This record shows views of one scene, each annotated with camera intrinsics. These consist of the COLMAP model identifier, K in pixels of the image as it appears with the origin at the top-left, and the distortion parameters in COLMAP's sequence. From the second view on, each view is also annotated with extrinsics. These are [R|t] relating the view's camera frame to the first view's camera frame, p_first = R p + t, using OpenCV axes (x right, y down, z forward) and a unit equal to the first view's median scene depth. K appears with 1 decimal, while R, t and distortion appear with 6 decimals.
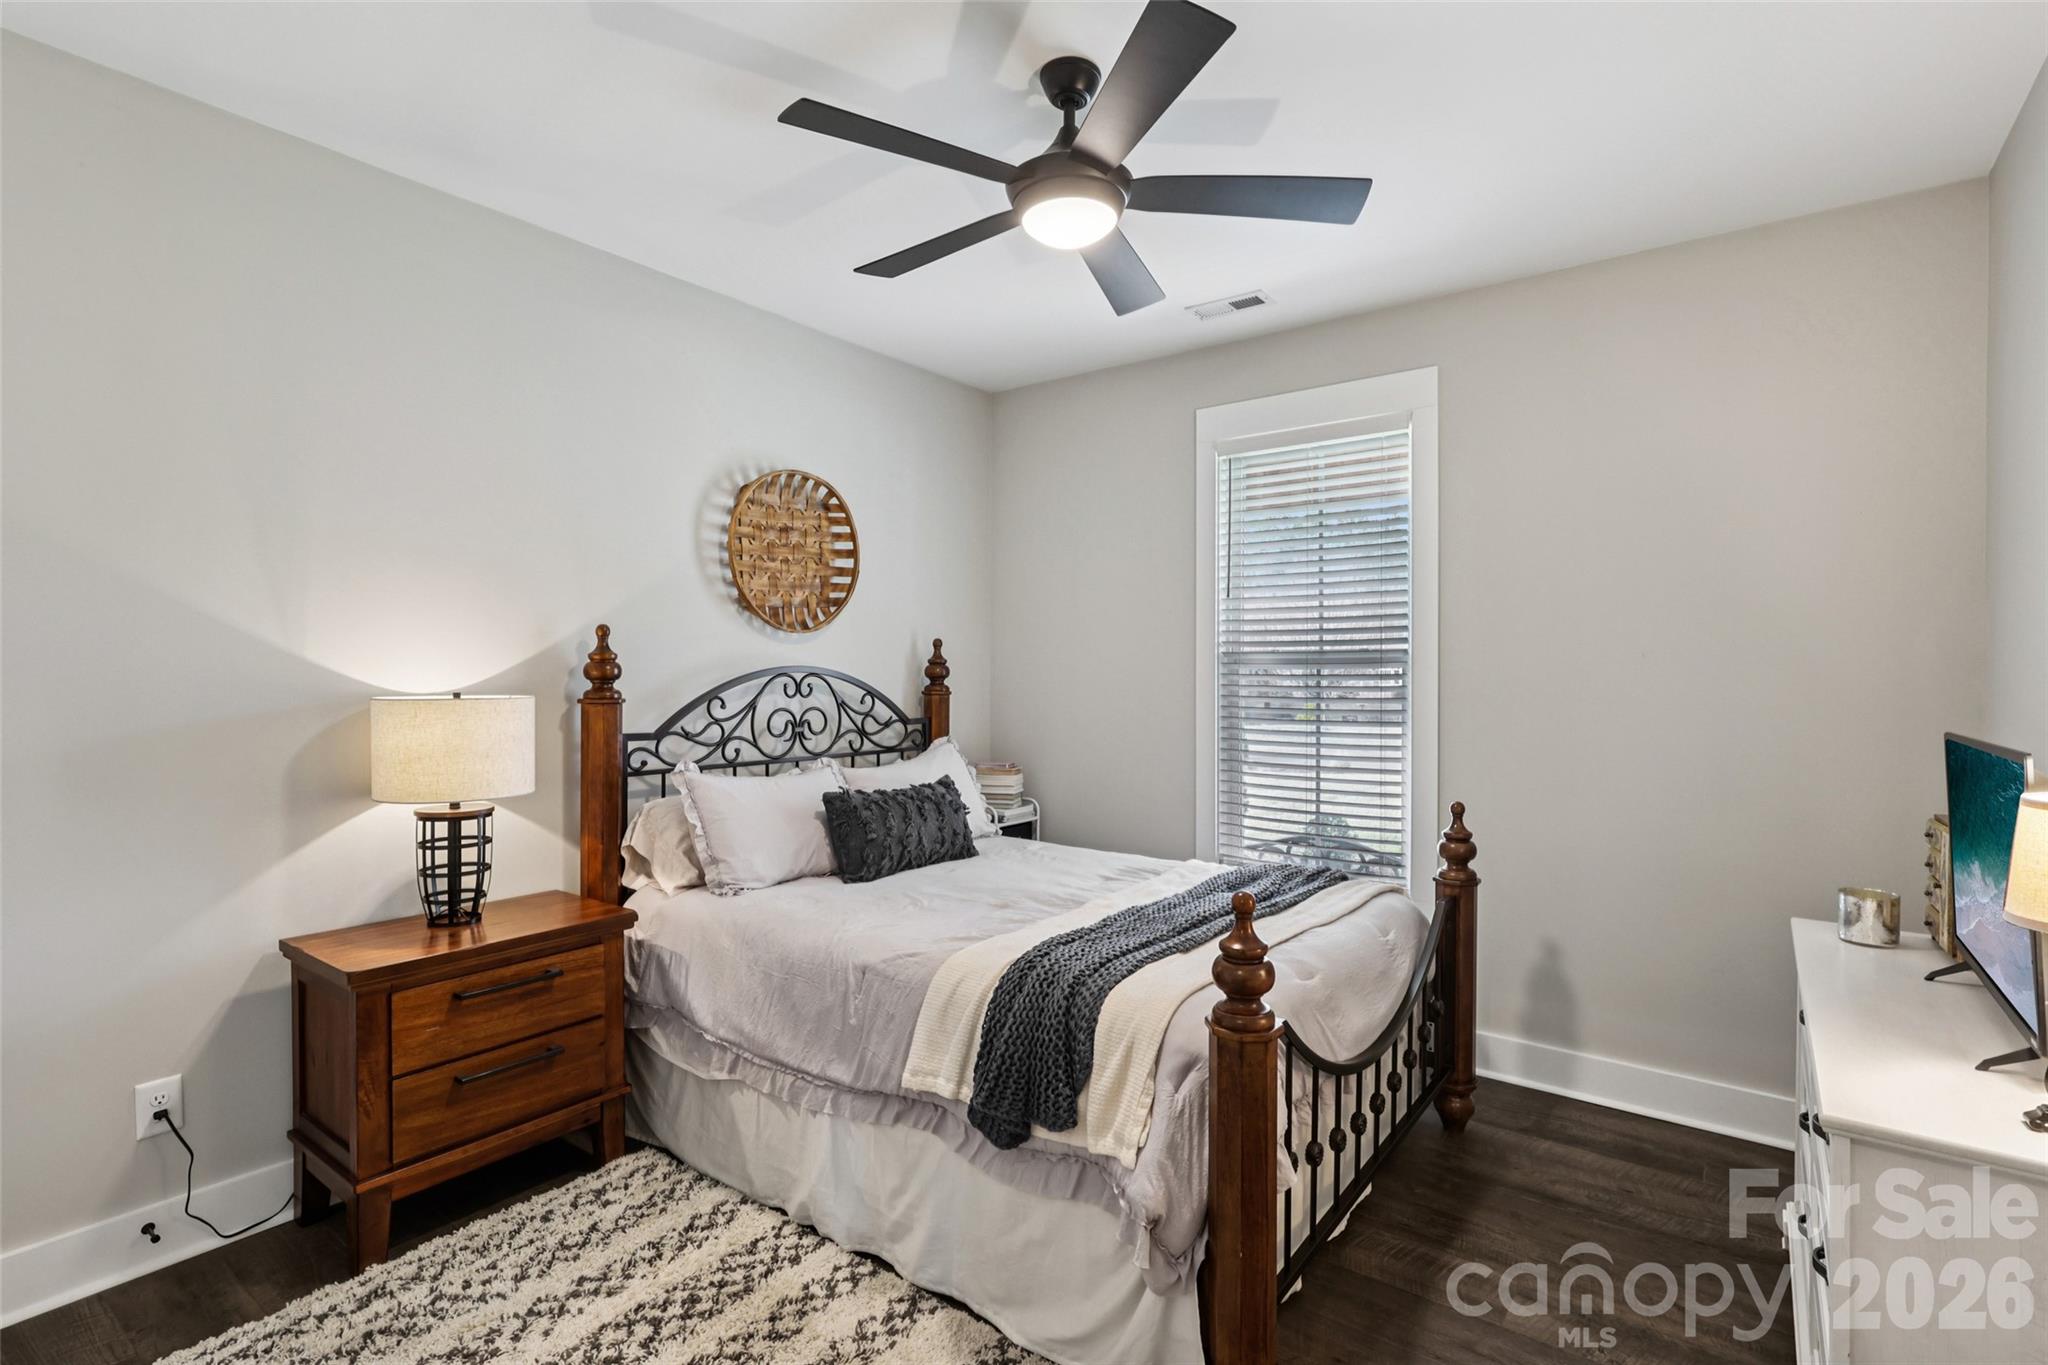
lens RADIAL K [[961.5, 0, 1030.3], [0, 961.5, 677.6], [0, 0, 1]] dist [-0.003174, 0.001610]
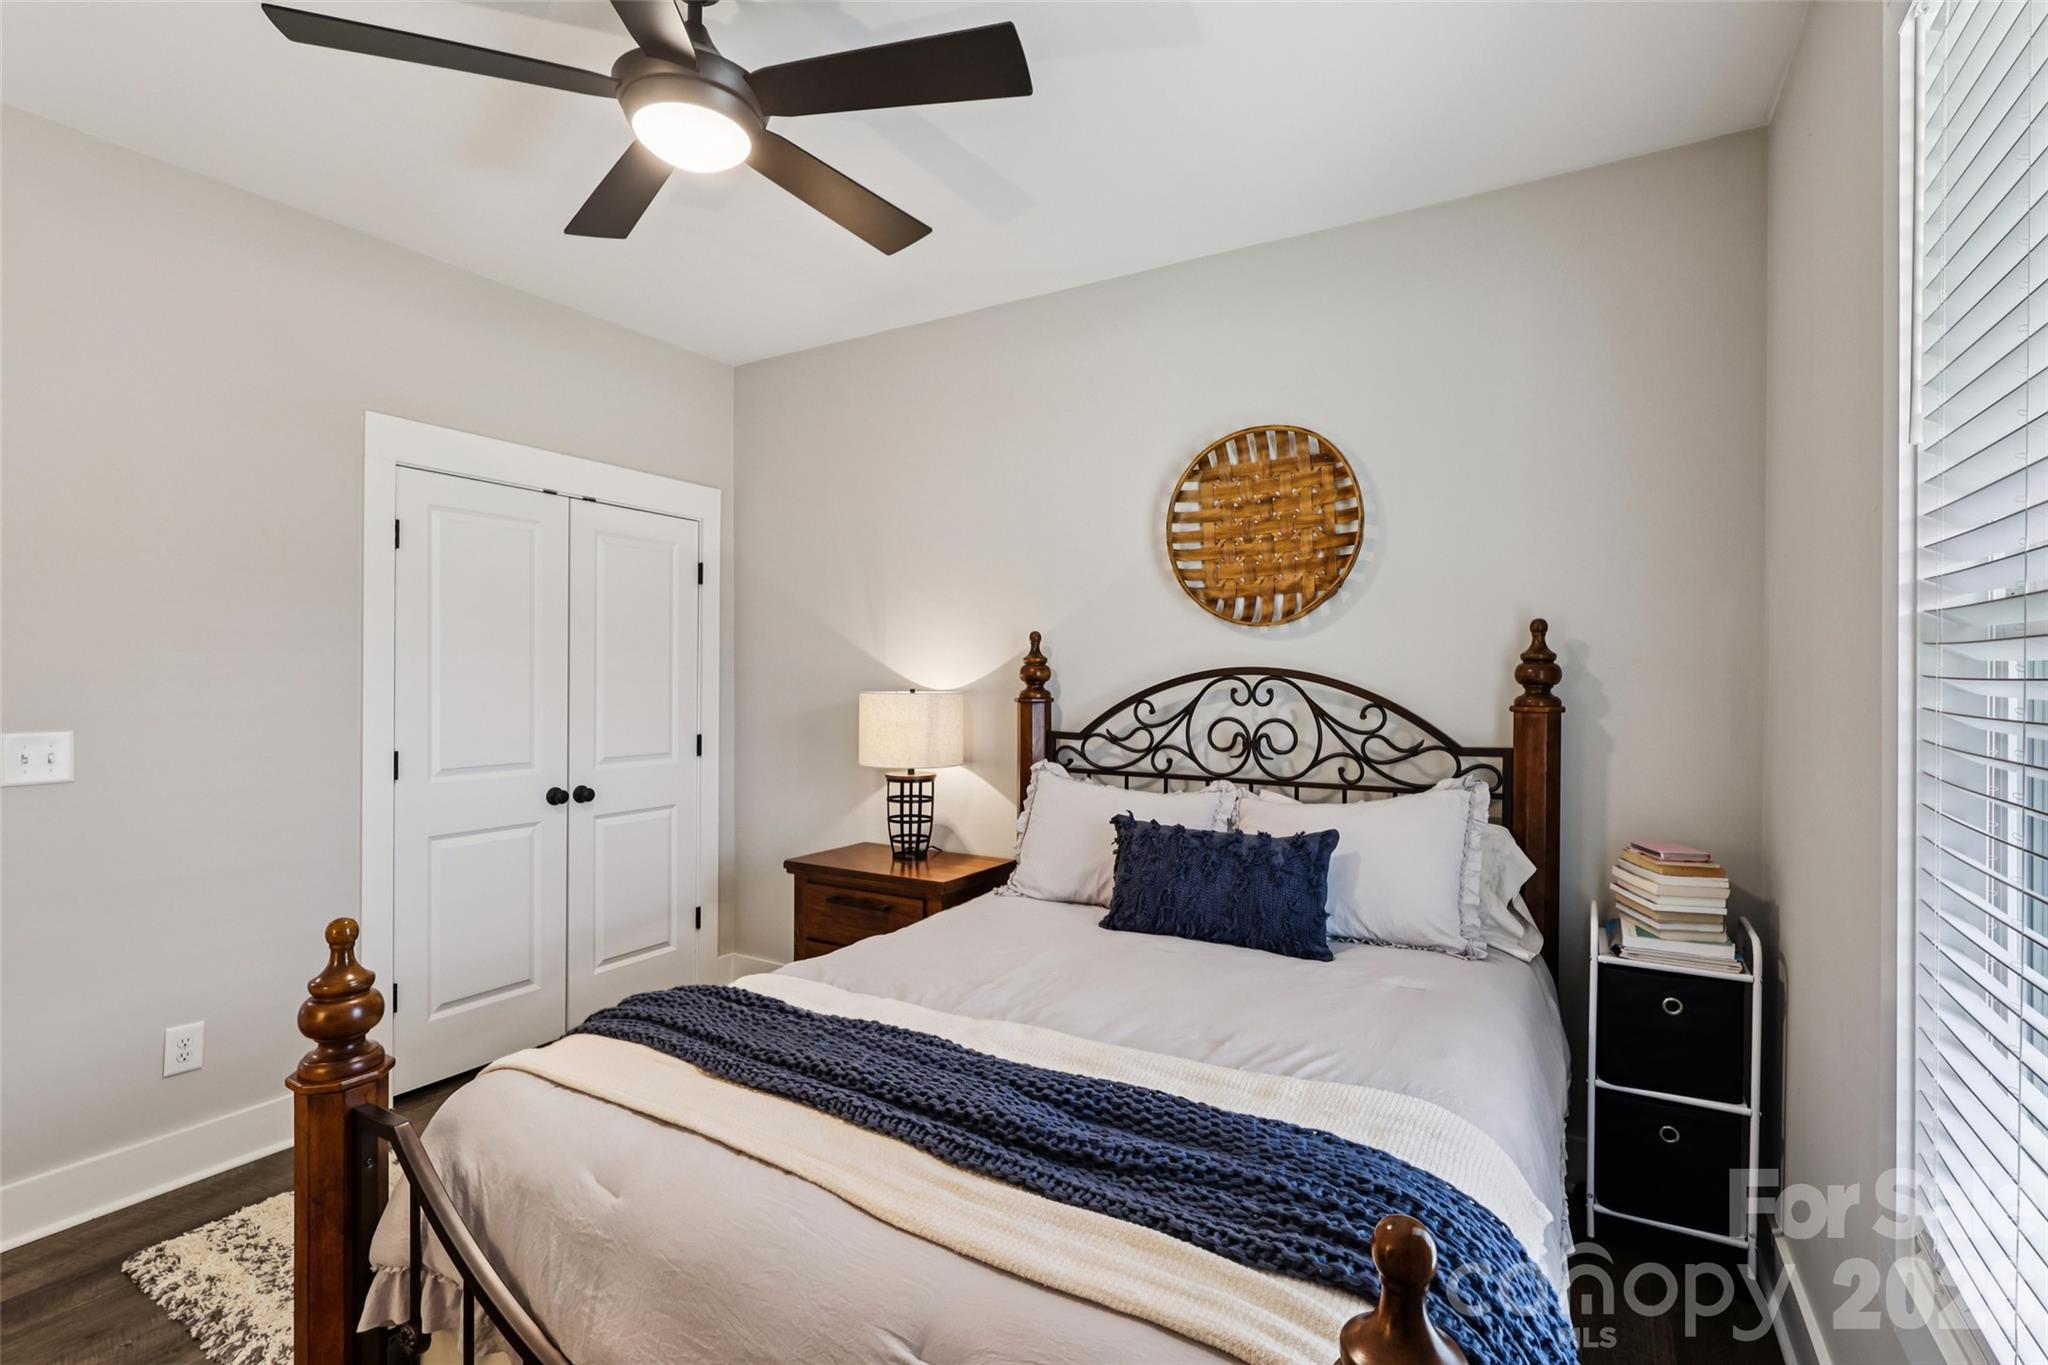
lens RADIAL K [[961.5, 0, 1030.5], [0, 961.5, 678.1], [0, 0, 1]] dist [-0.003174, 0.001610]
pose [[0.101505, 0.003491, -0.994829, 0.578161], [-0.007400, 0.999969, 0.002754, -0.003658], [0.994808, 0.007083, 0.101528, 0.763424]]
